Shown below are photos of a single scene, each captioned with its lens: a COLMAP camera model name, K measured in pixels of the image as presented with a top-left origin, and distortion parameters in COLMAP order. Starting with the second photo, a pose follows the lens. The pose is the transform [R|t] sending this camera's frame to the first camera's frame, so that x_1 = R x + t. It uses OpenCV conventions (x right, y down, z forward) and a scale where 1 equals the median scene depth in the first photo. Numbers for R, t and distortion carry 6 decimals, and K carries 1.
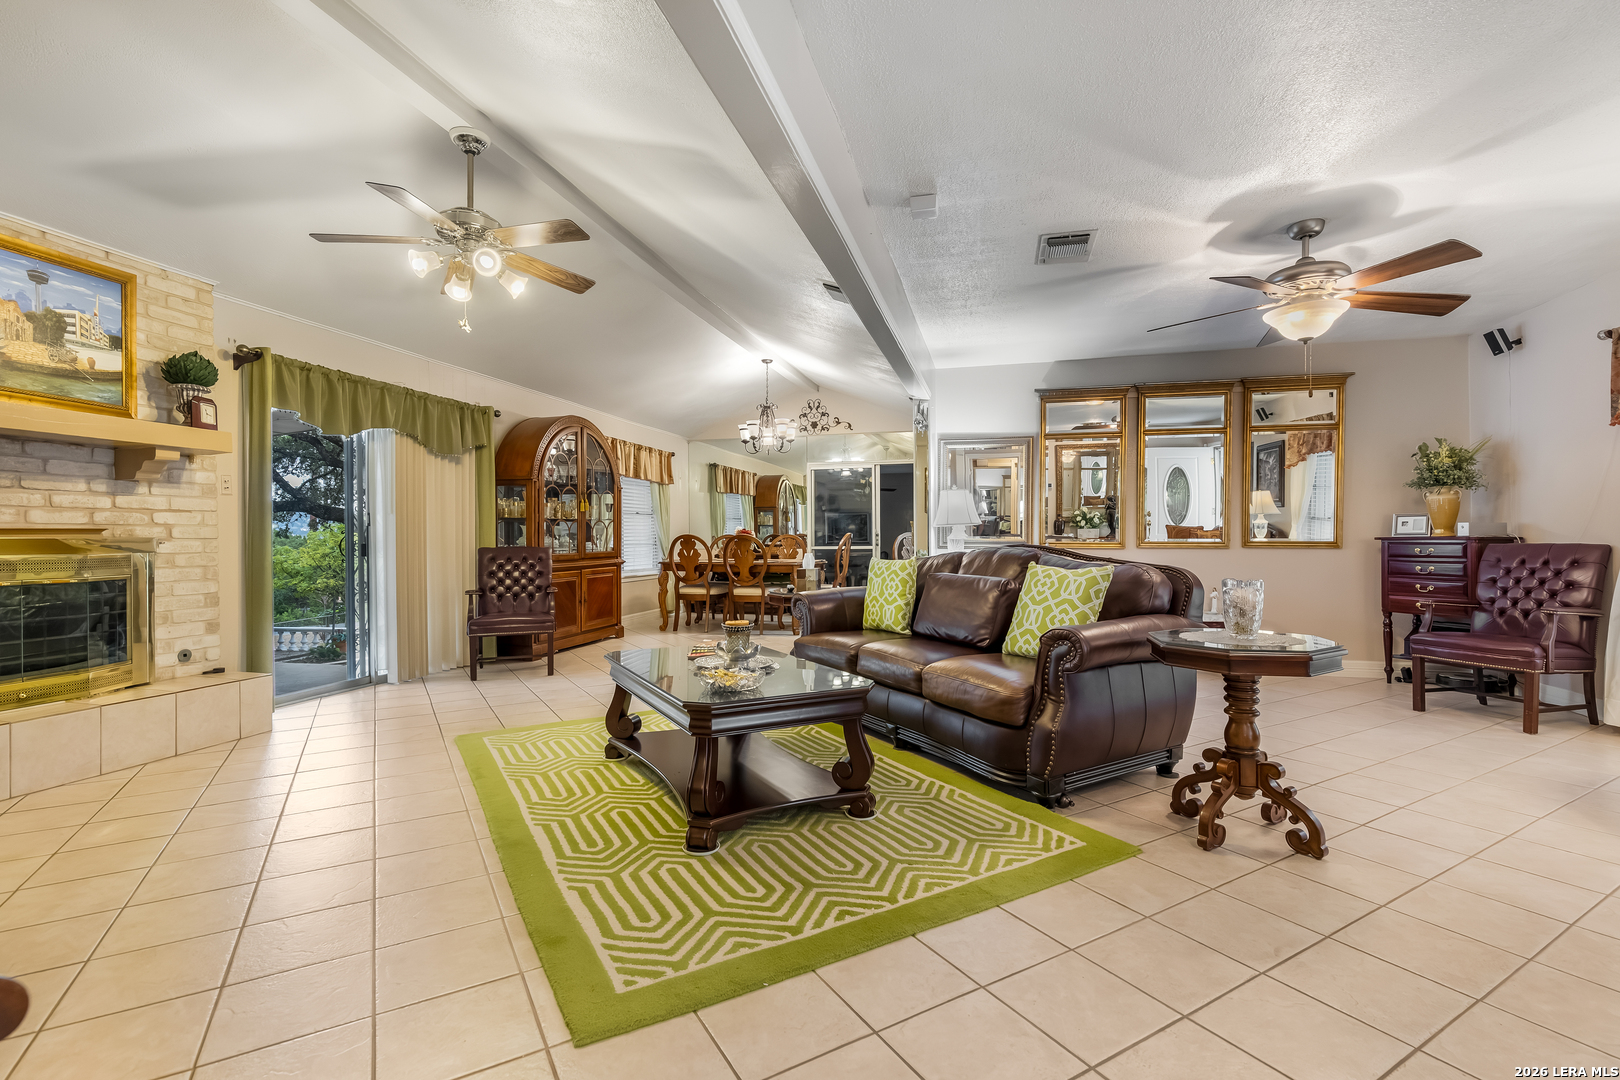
lens RADIAL K [[736.9, 0, 814.5], [0, 736.9, 537.1], [0, 0, 1]] dist [0.004176, -0.000248]
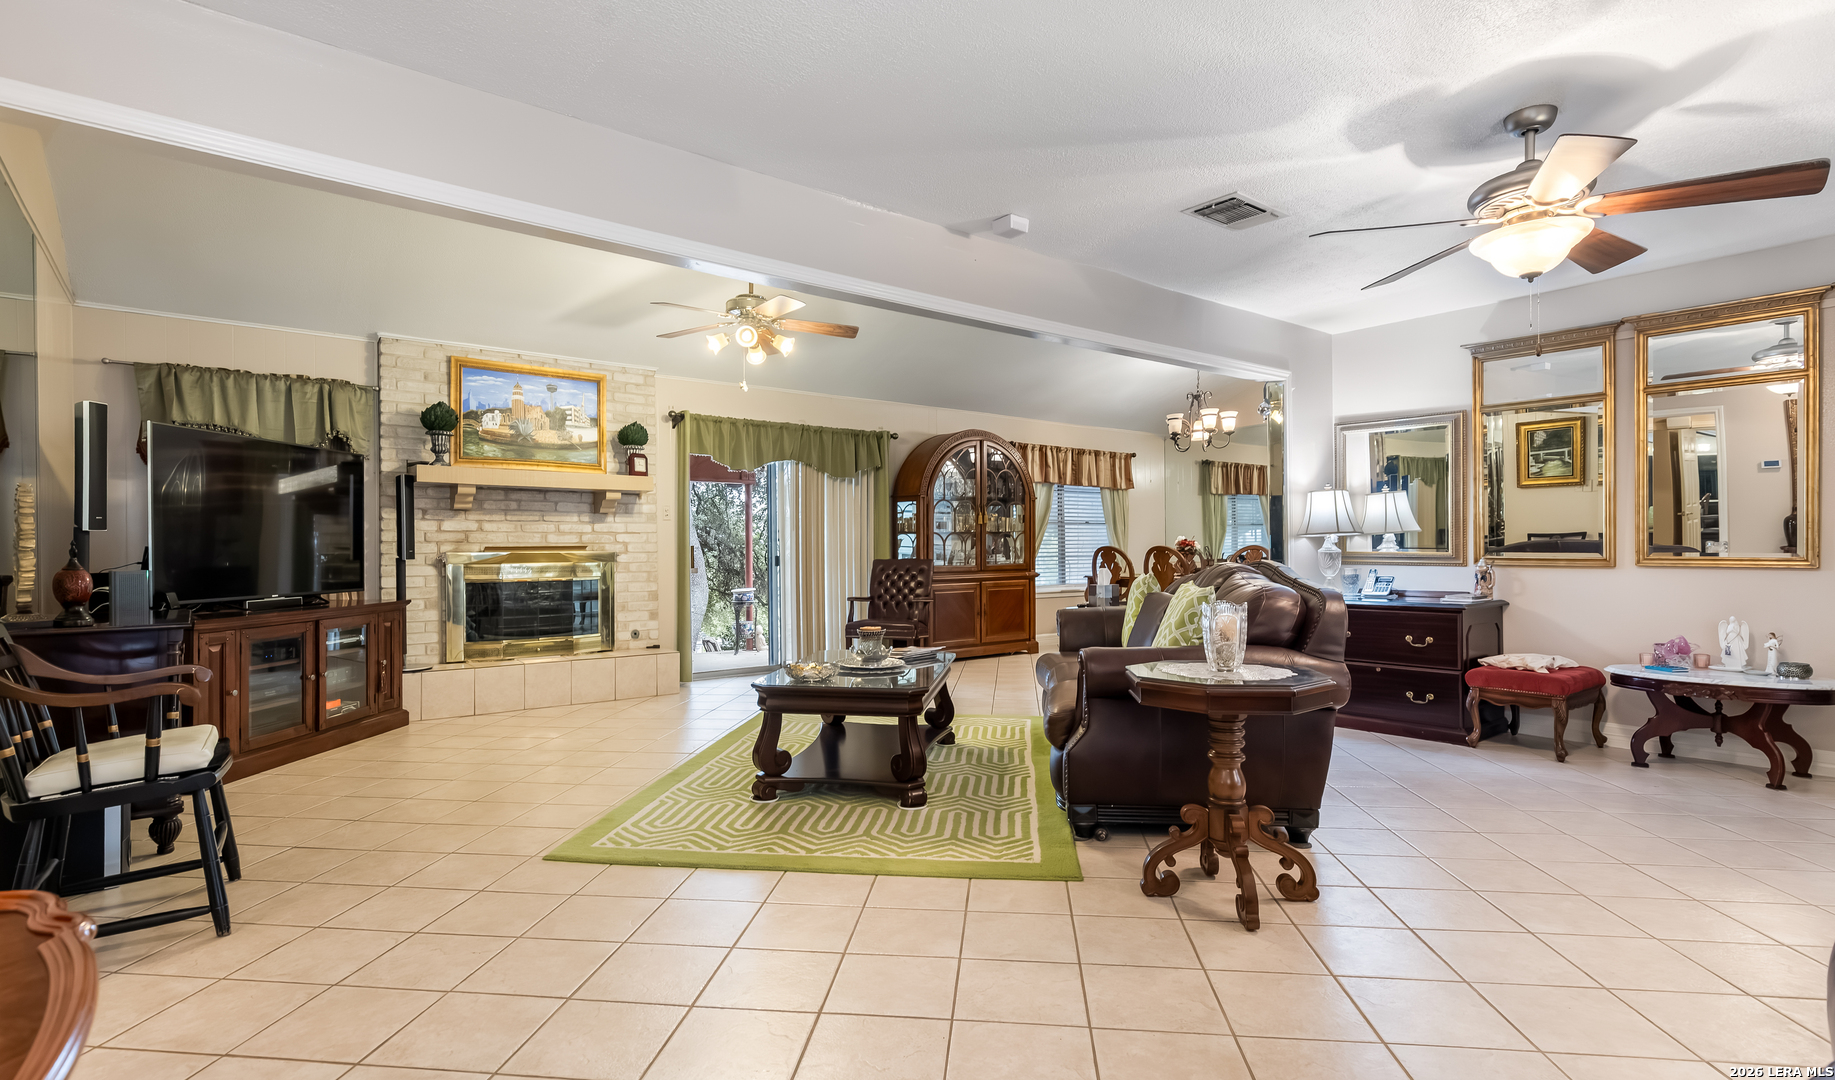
lens RADIAL K [[892.9, 0, 914.0], [0, 892.9, 539.3], [0, 0, 1]] dist [0.007265, 0.000212]
pose [[0.792145, -0.007195, -0.610290, 0.672986], [0.003128, 0.999965, -0.007729, -0.008443], [0.610324, 0.004213, 0.792140, -0.042993]]
